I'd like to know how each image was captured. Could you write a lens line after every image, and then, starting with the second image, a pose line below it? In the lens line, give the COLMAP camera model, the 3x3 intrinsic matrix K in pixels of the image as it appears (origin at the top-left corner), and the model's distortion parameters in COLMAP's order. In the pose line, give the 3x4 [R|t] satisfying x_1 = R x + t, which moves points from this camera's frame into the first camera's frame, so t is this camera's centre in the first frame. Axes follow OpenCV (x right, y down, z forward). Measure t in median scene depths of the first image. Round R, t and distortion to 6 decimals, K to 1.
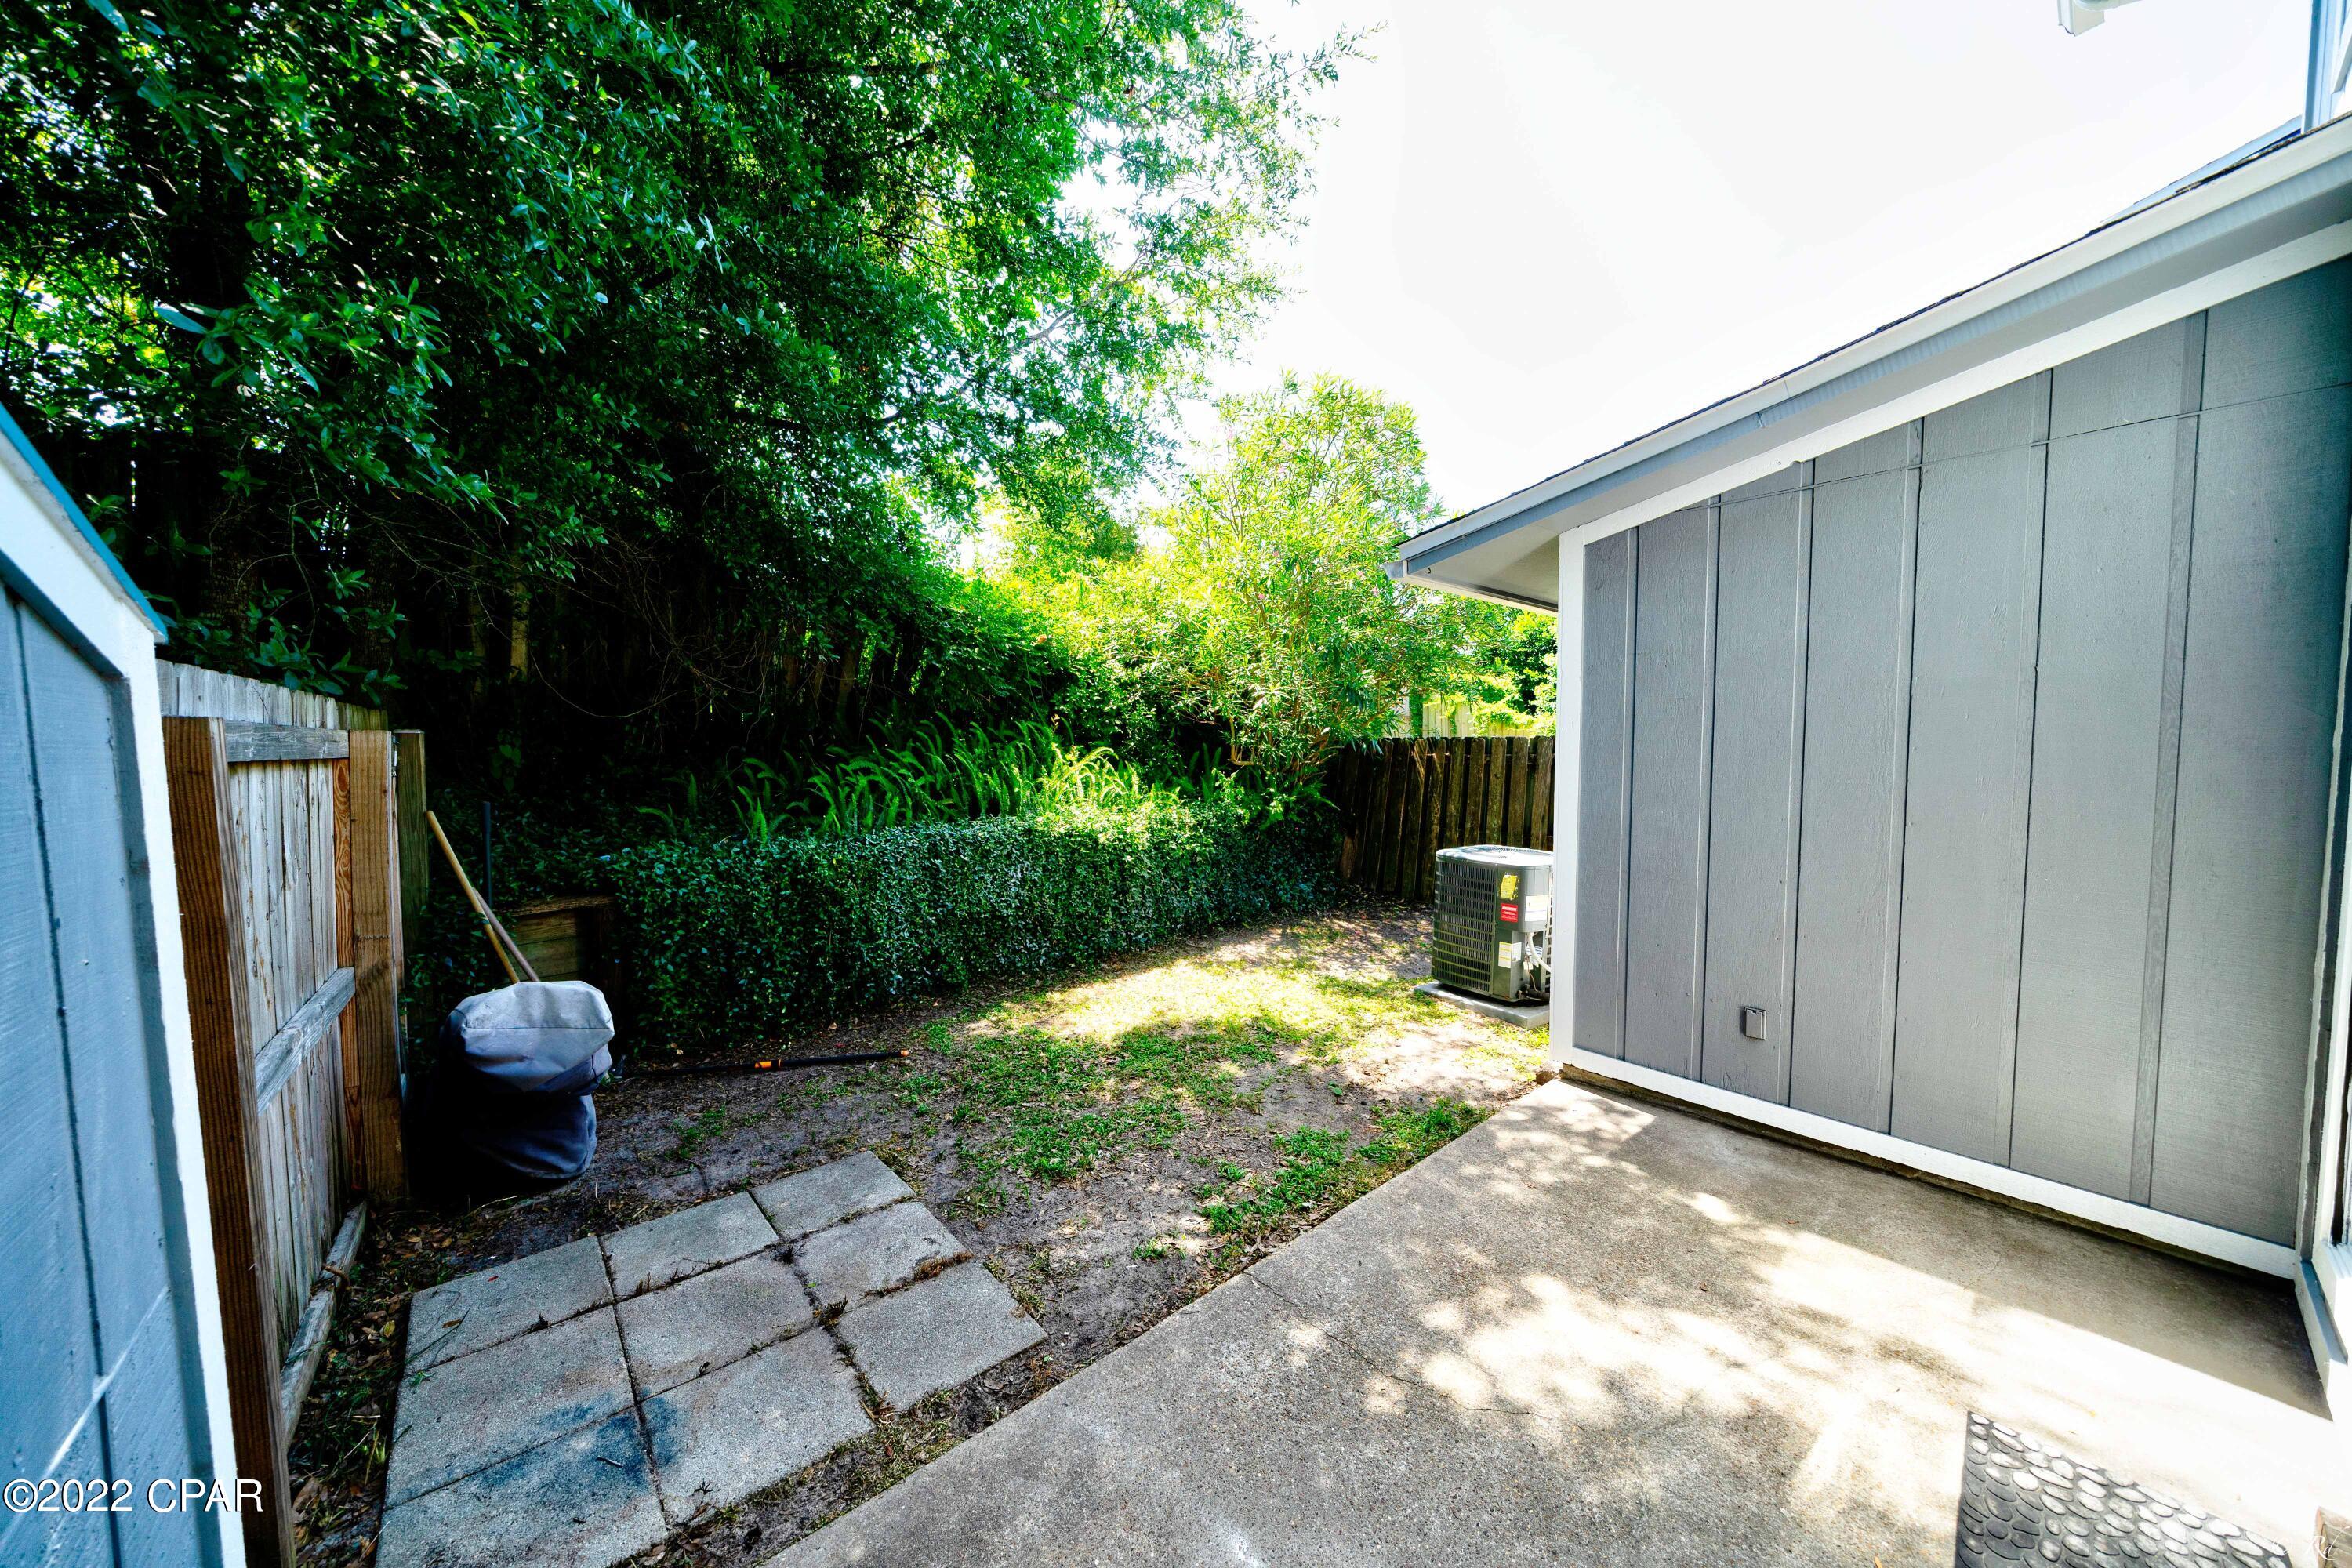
lens RADIAL K [[801.7, 0, 1176.0], [0, 801.7, 784.0], [0, 0, 1]] dist [-0.003757, 0.000094]
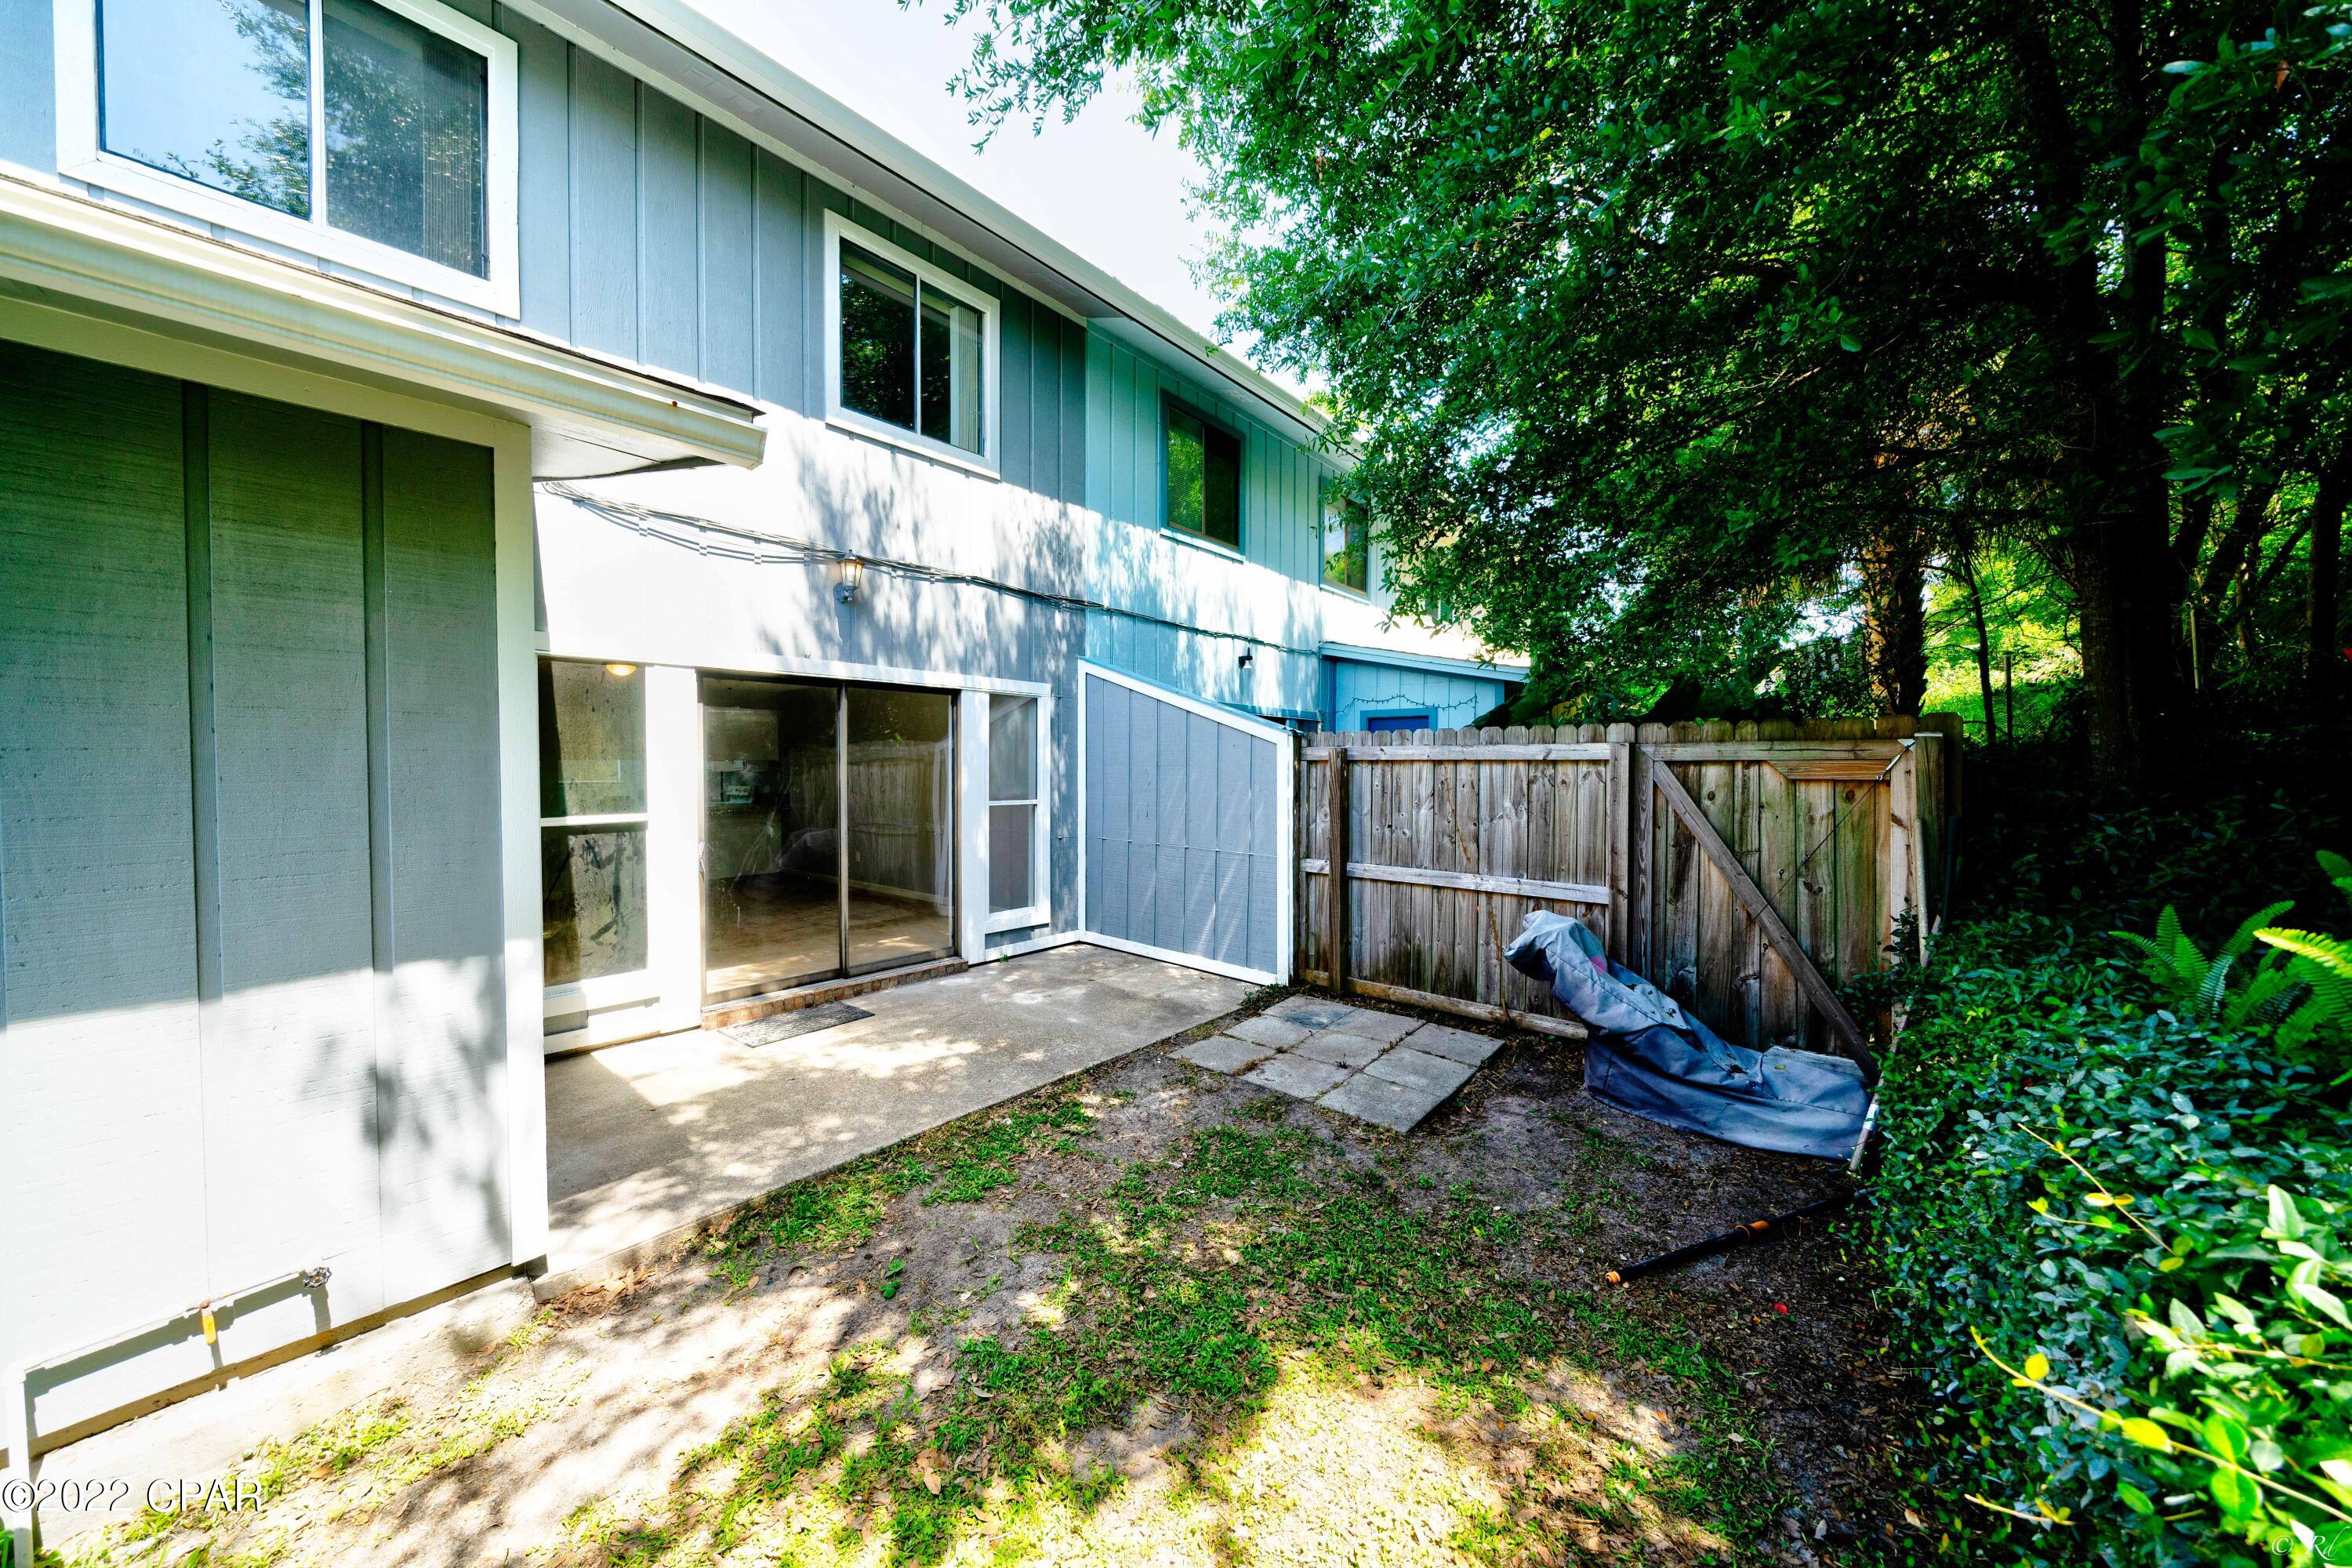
lens RADIAL K [[801.7, 0, 1176.0], [0, 801.7, 784.0], [0, 0, 1]] dist [-0.003757, 0.000094]
pose [[-0.987545, 0.009983, -0.157017, 0.086822], [-0.002827, 0.996698, 0.081149, -0.095762], [0.157309, 0.080583, -0.984256, 2.145587]]
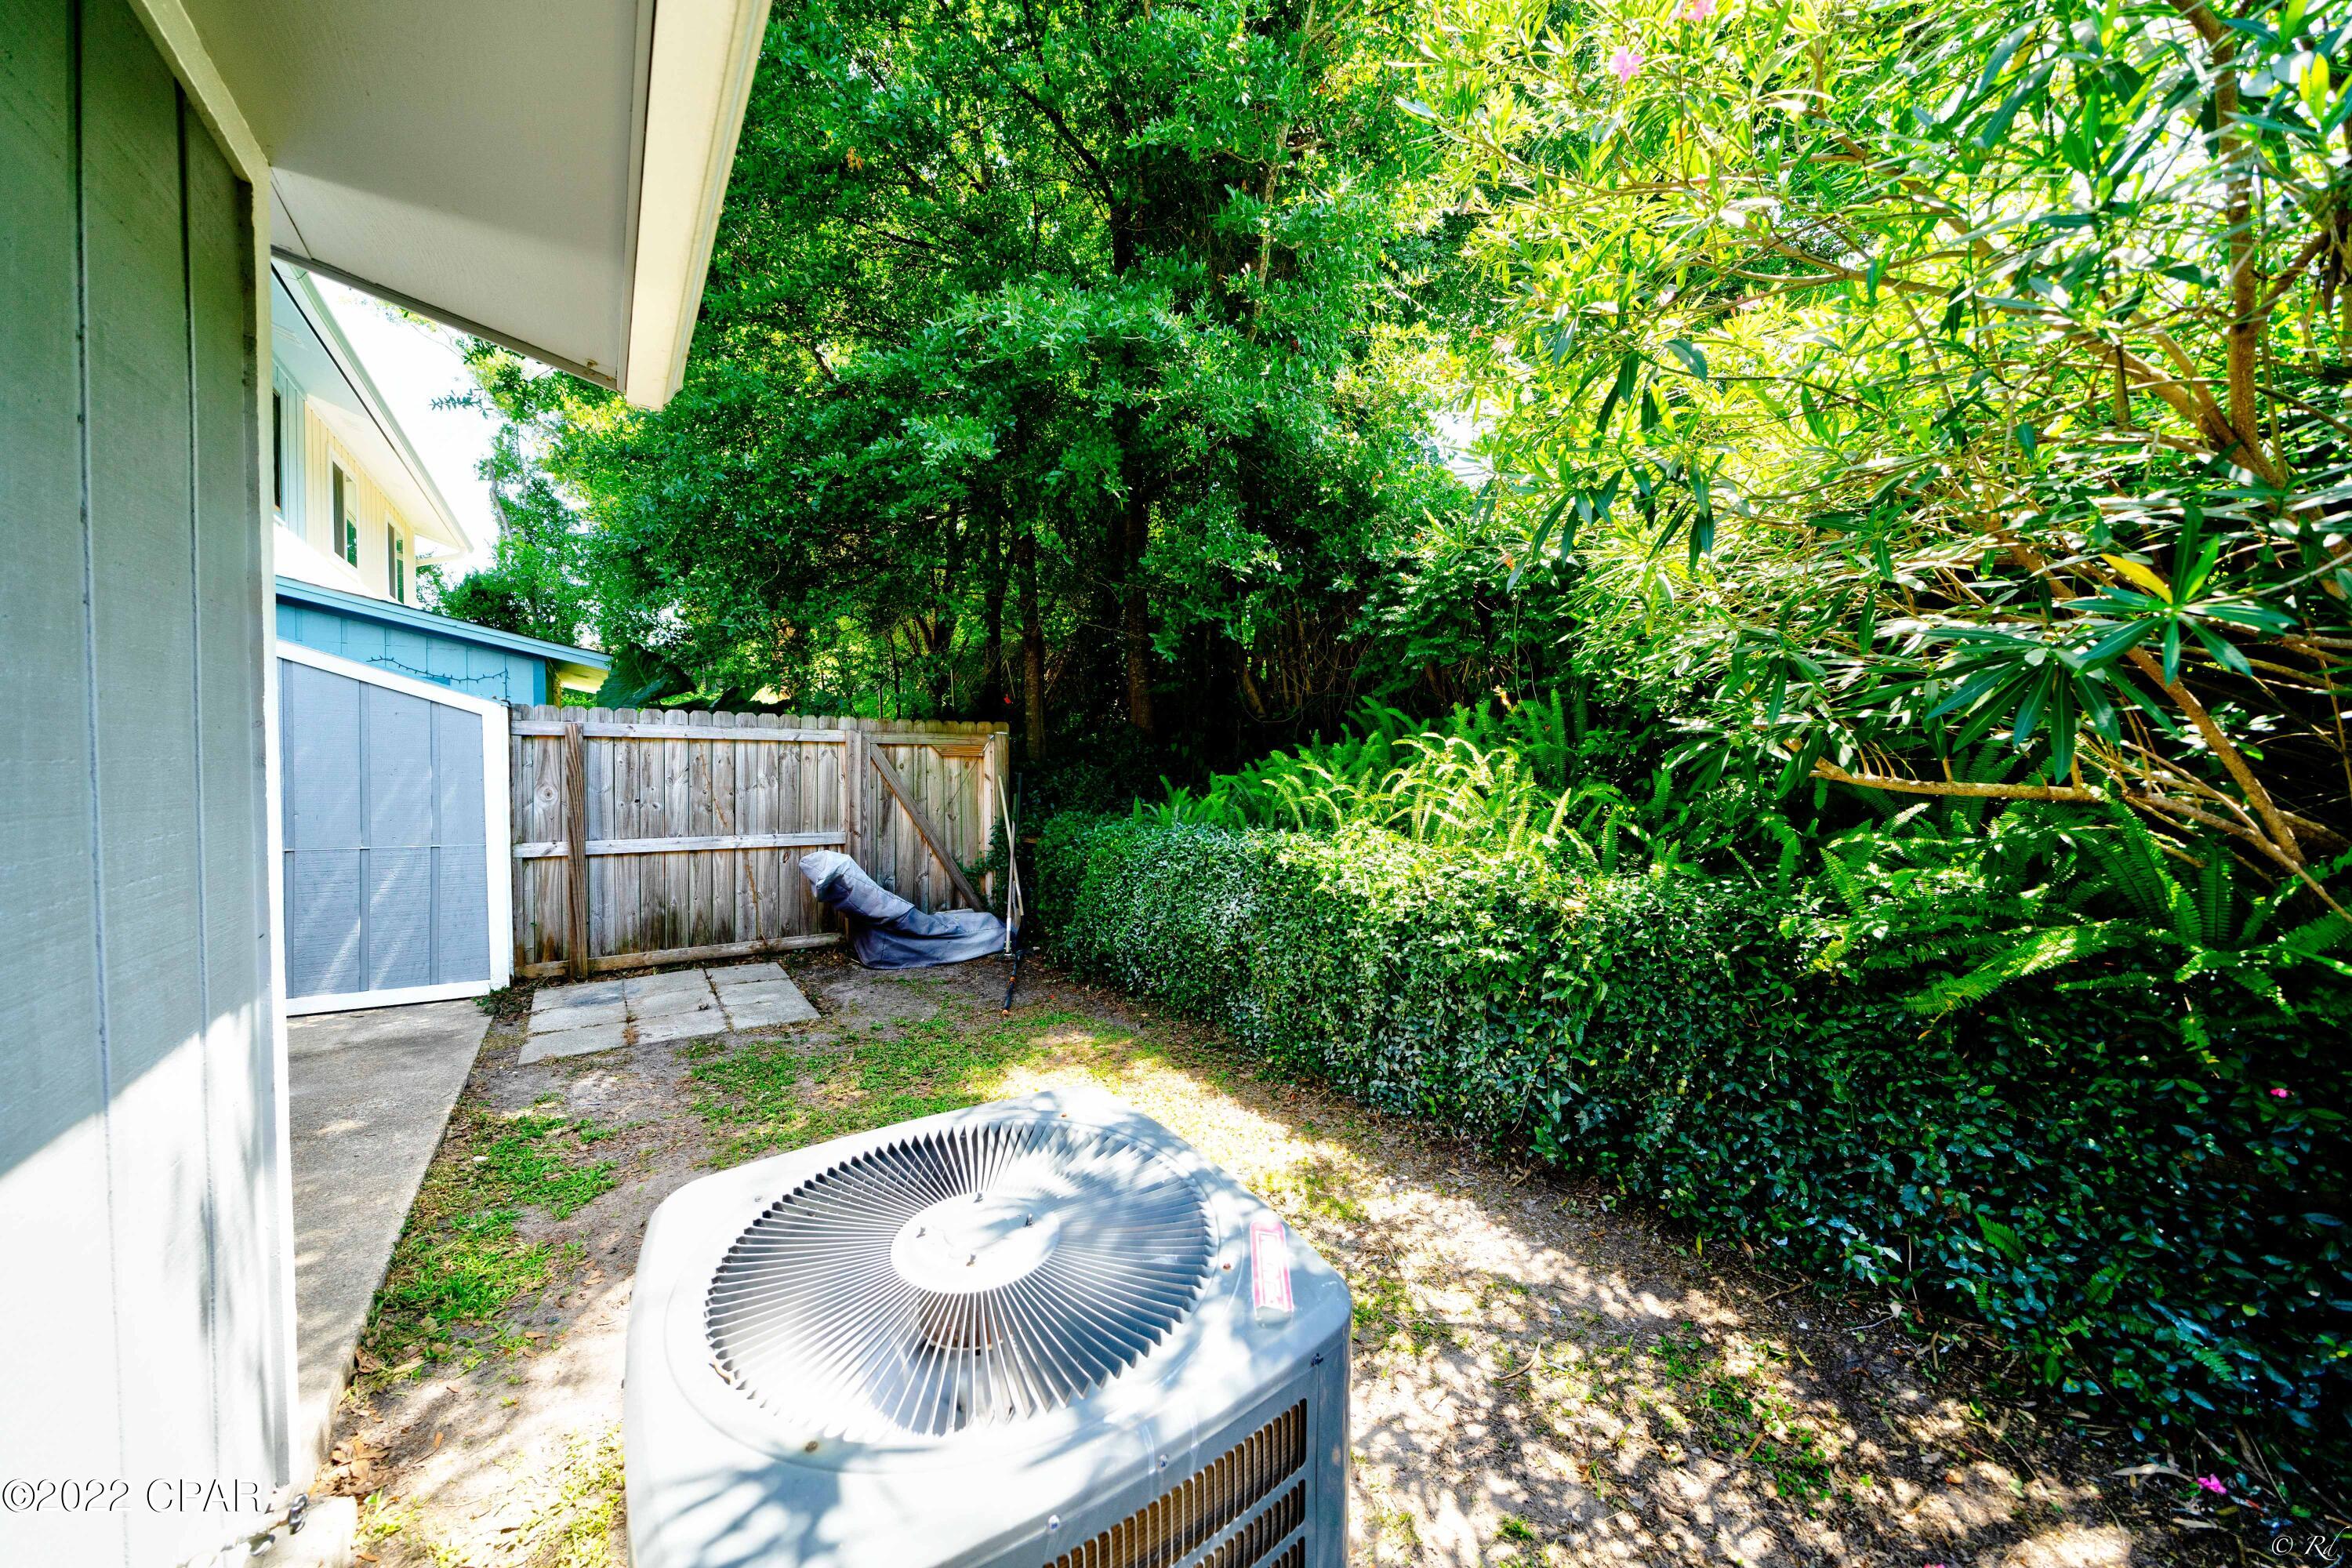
lens RADIAL K [[801.7, 0, 1176.0], [0, 801.7, 784.0], [0, 0, 1]] dist [-0.003757, 0.000094]
pose [[-0.086008, 0.033683, -0.995725, 1.051836], [-0.065535, 0.997073, 0.039389, -0.053880], [0.994137, 0.068643, -0.083549, 1.875980]]
